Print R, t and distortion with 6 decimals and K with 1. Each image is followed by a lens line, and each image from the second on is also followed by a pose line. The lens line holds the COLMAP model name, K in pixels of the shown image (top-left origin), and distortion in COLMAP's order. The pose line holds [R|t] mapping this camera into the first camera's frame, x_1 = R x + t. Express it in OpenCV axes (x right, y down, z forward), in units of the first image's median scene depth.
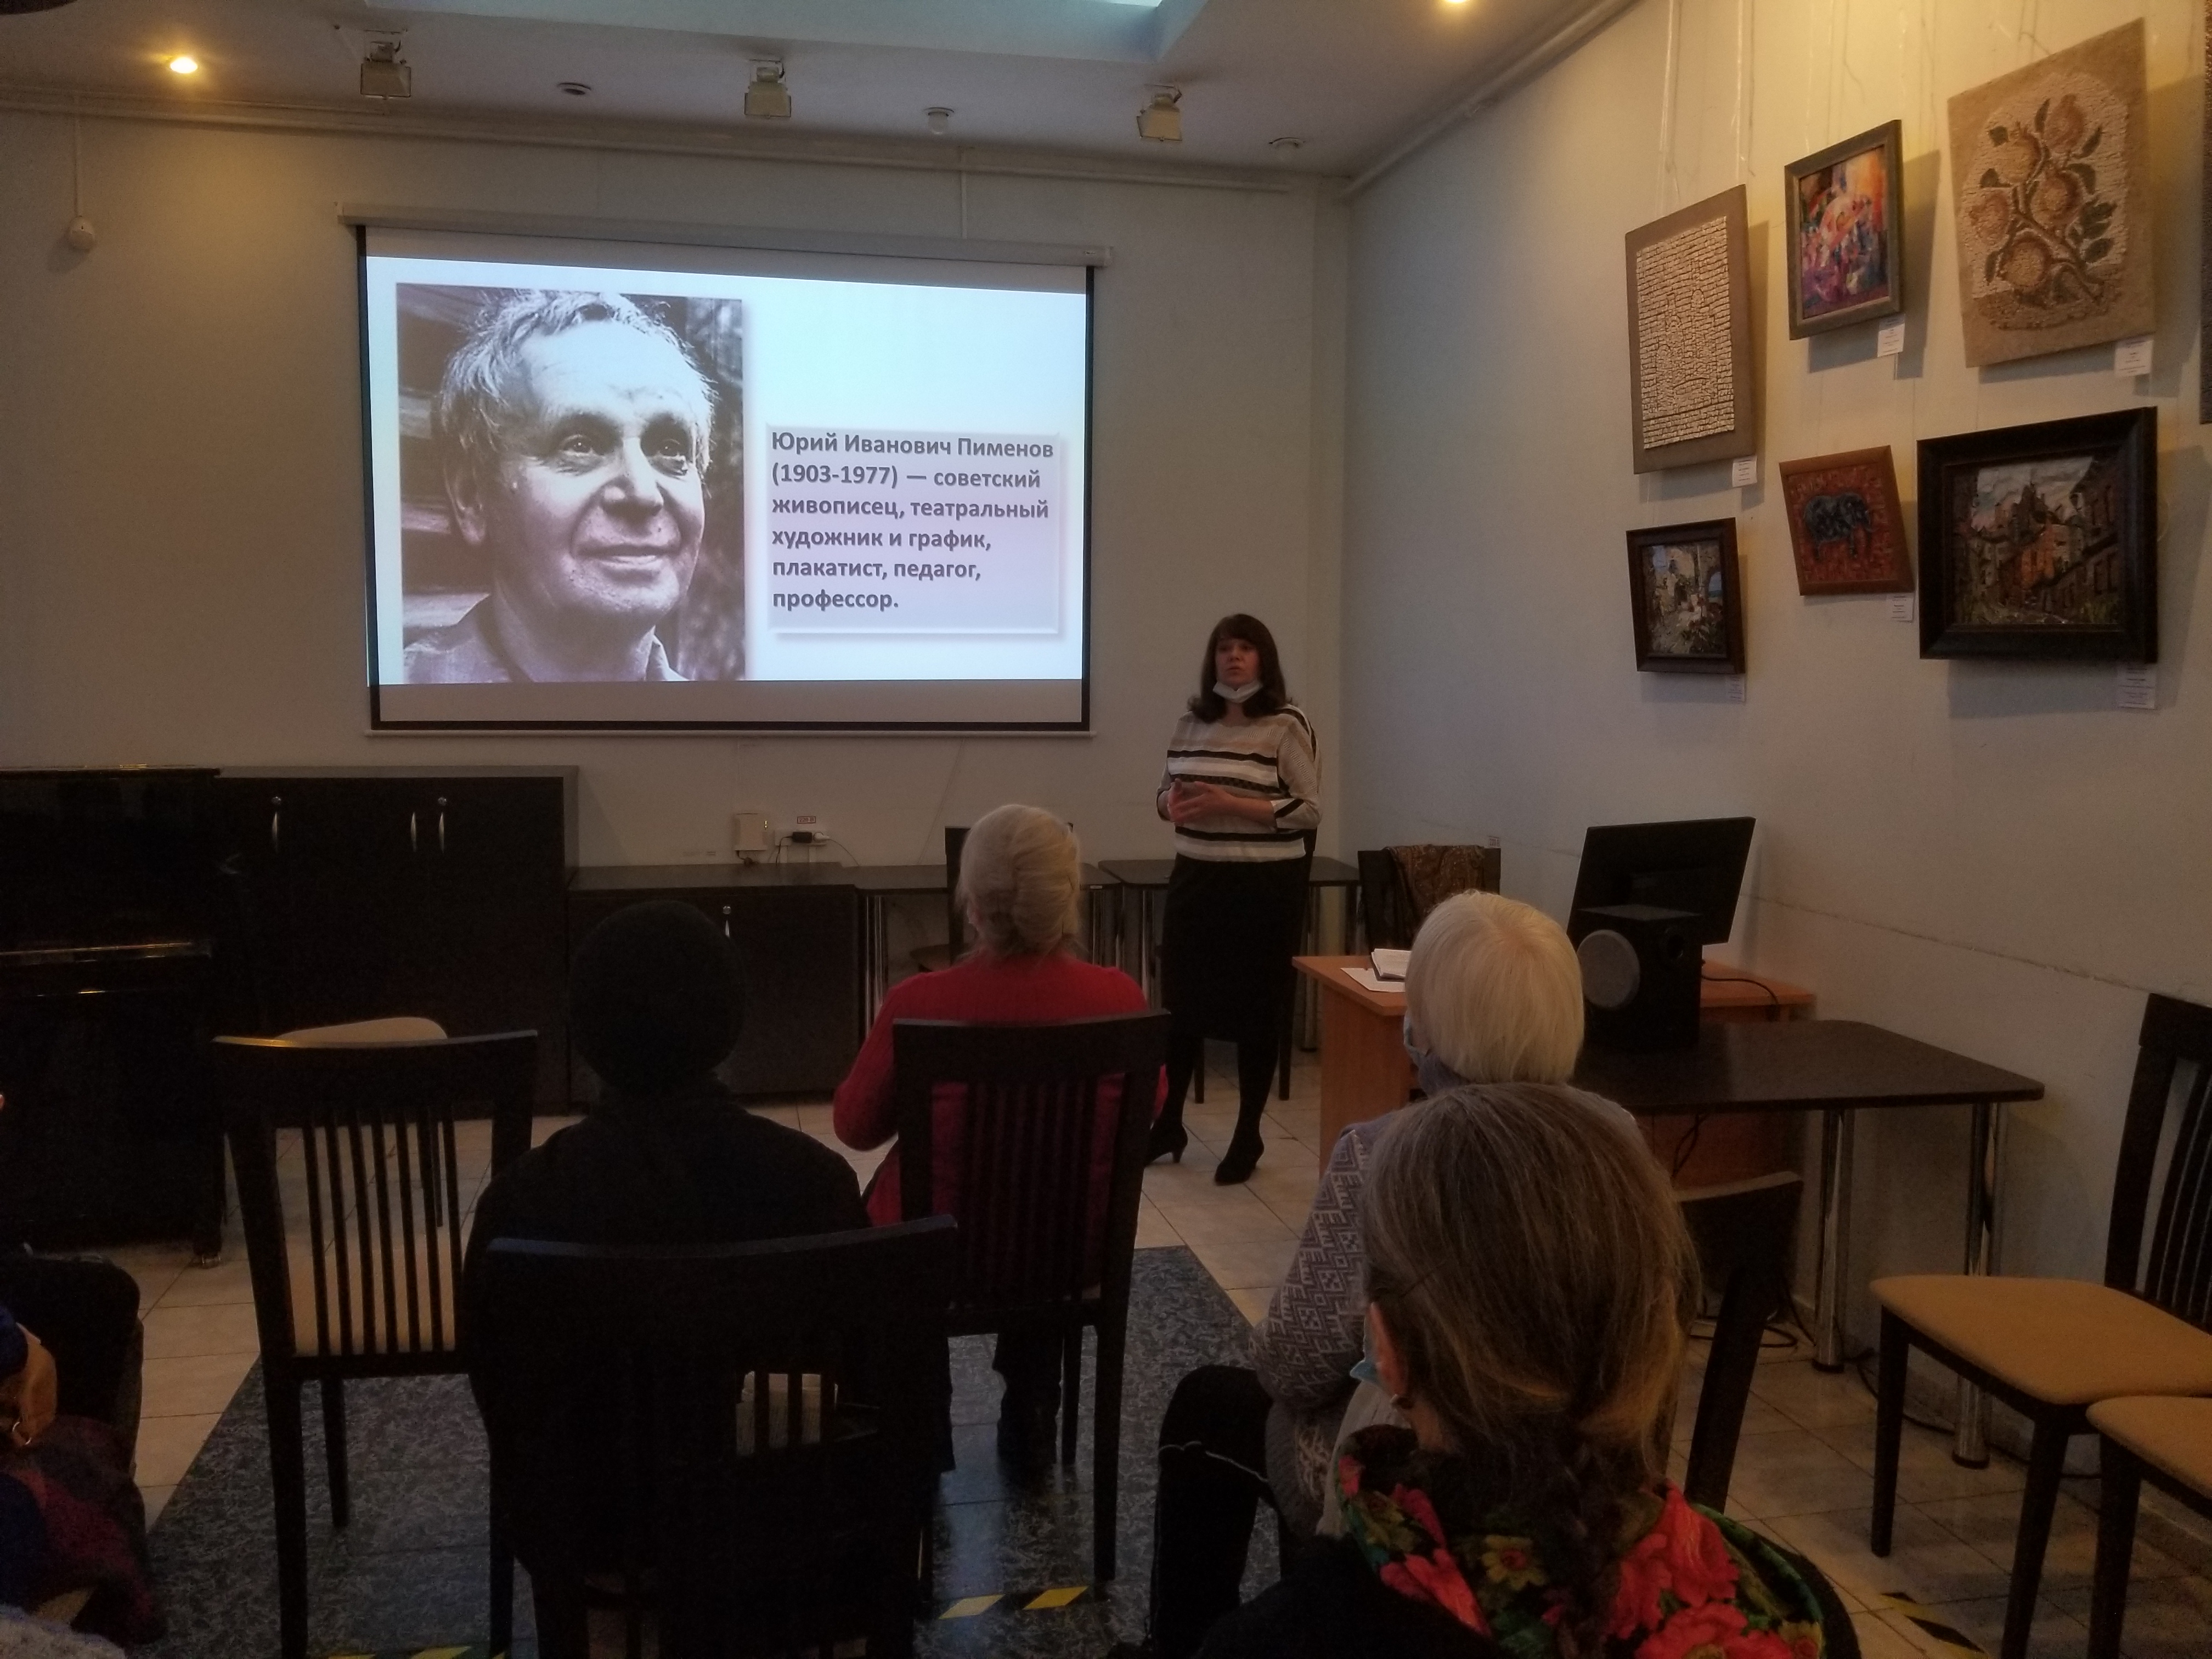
lens RADIAL K [[1810.7, 0, 1096.2], [0, 1810.7, 833.3], [0, 0, 1]] dist [0.101096, -0.130290]
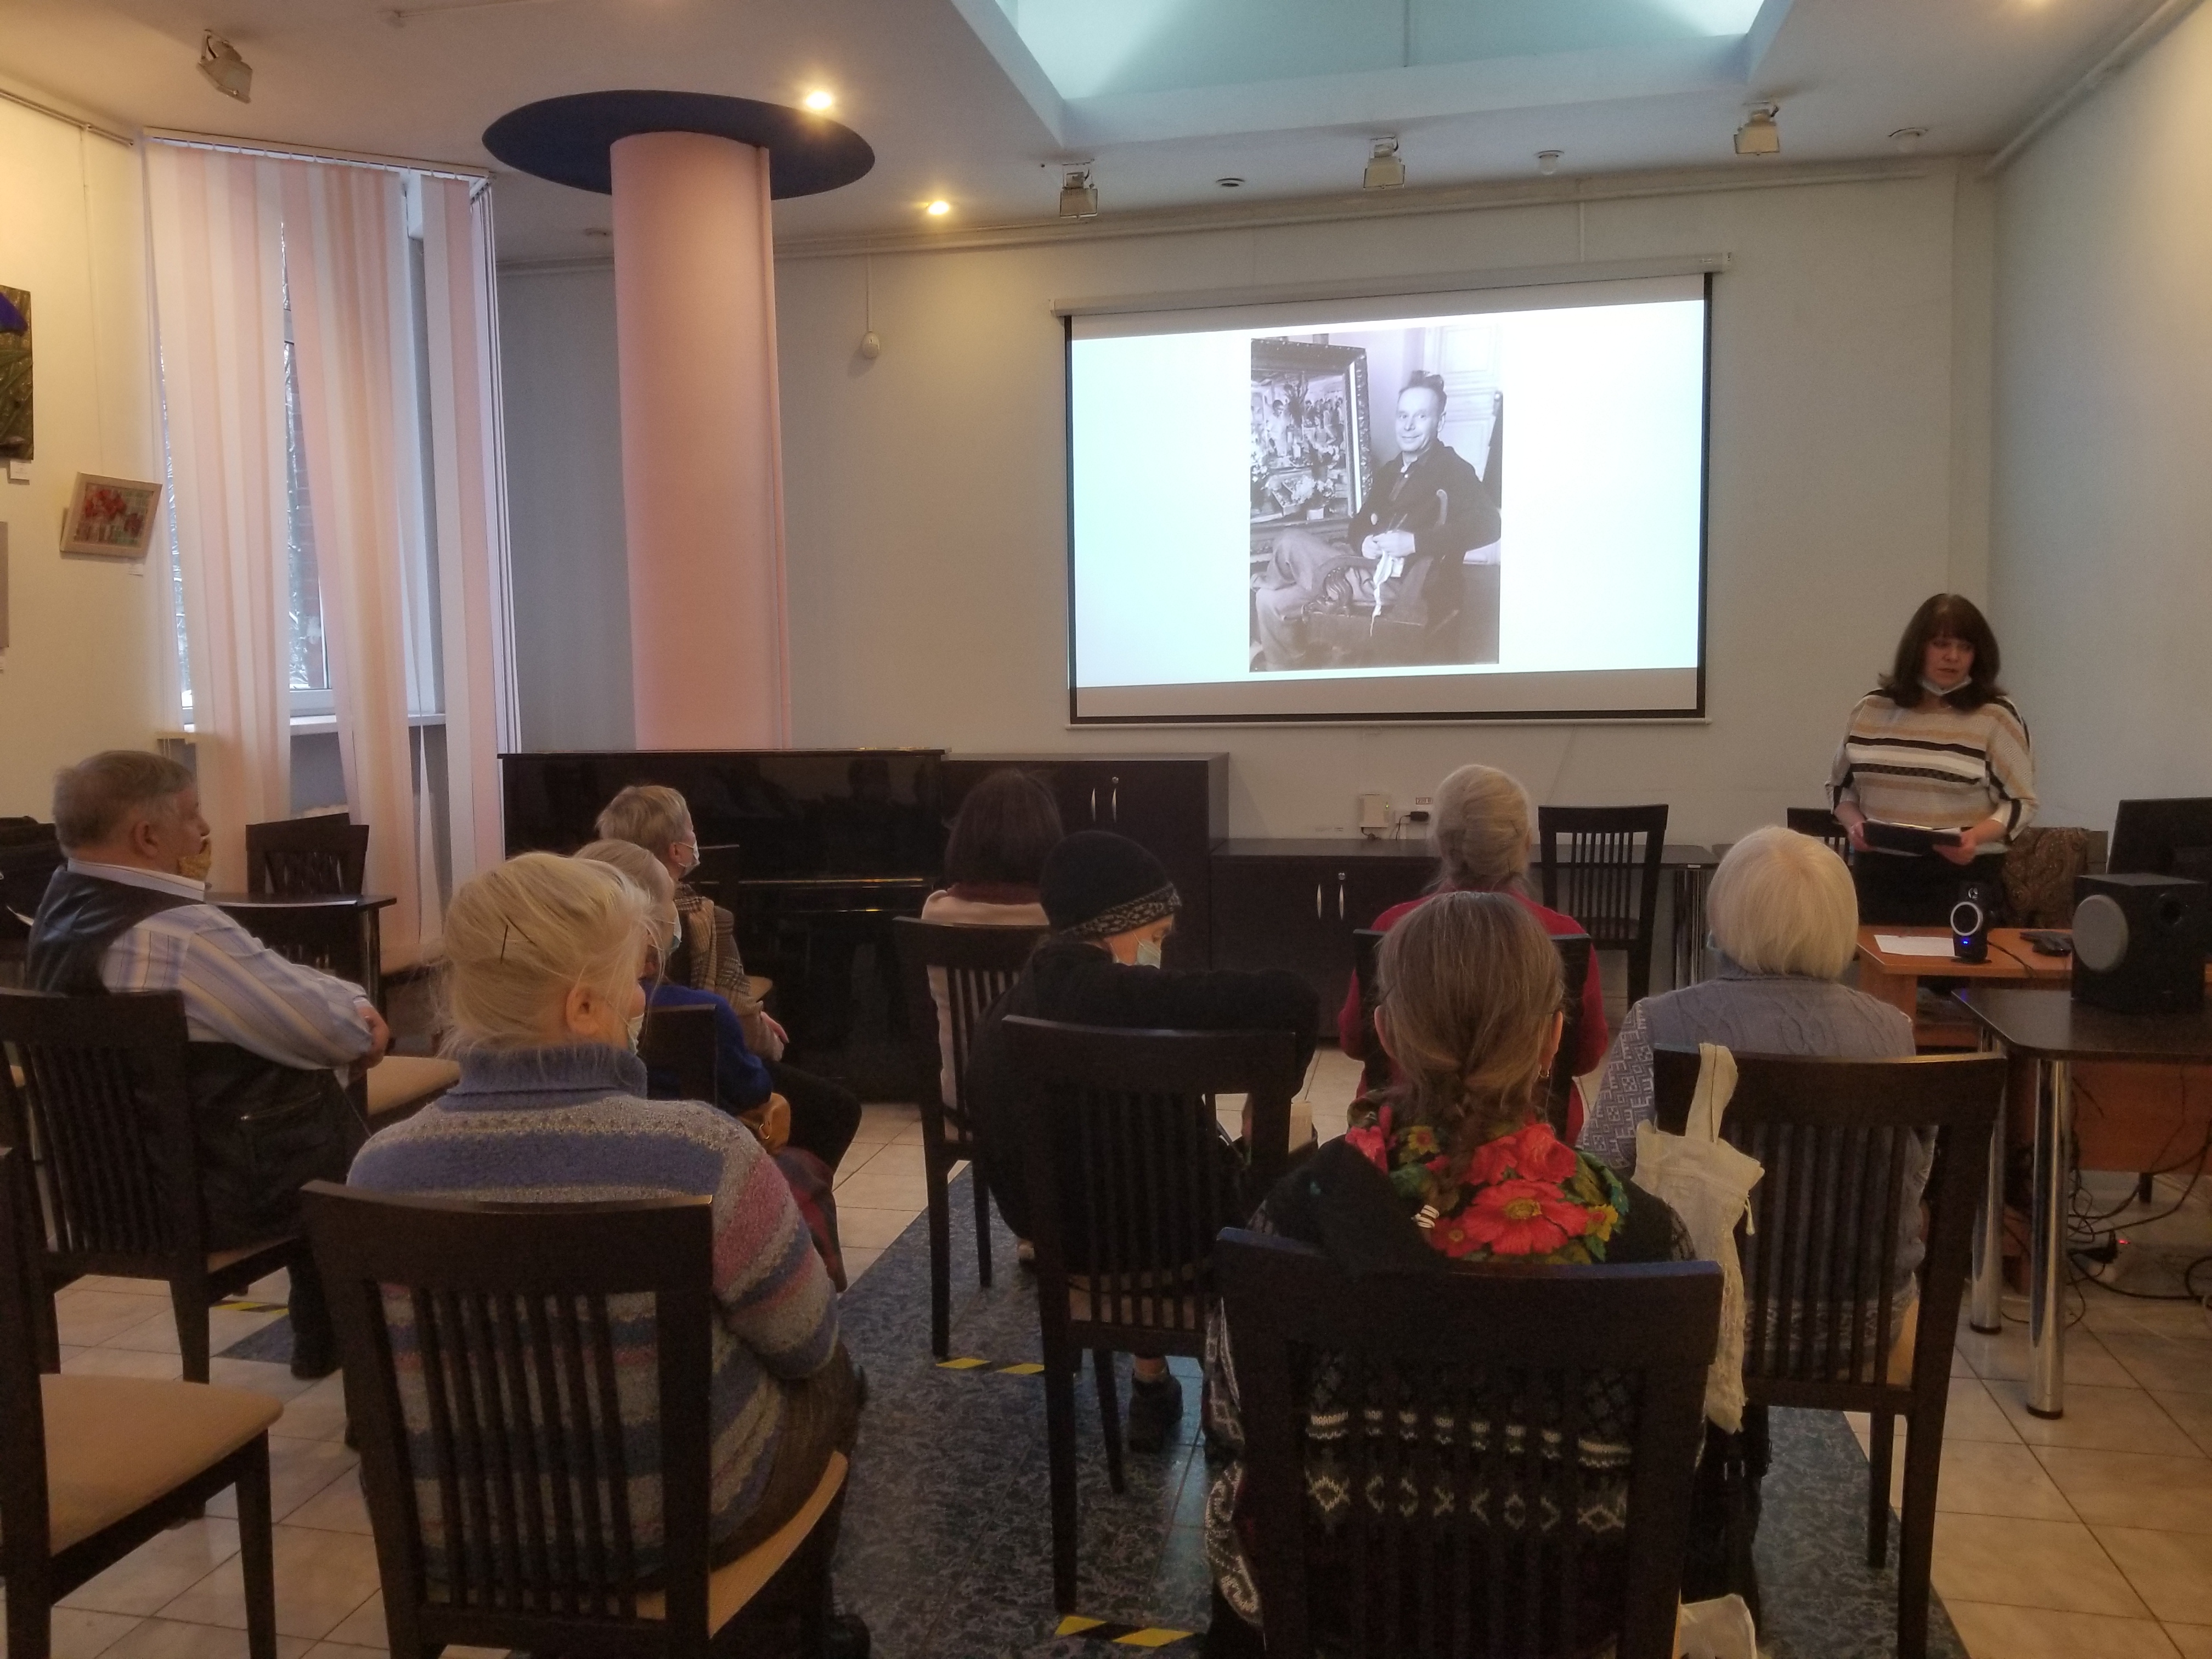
lens RADIAL K [[1810.7, 0, 1096.2], [0, 1810.7, 833.3], [0, 0, 1]] dist [0.101096, -0.130290]
pose [[0.920019, 0.013235, -0.391650, 0.103181], [-0.014737, 0.999891, -0.000828, 0.018528], [0.391597, 0.006533, 0.920114, -0.118396]]
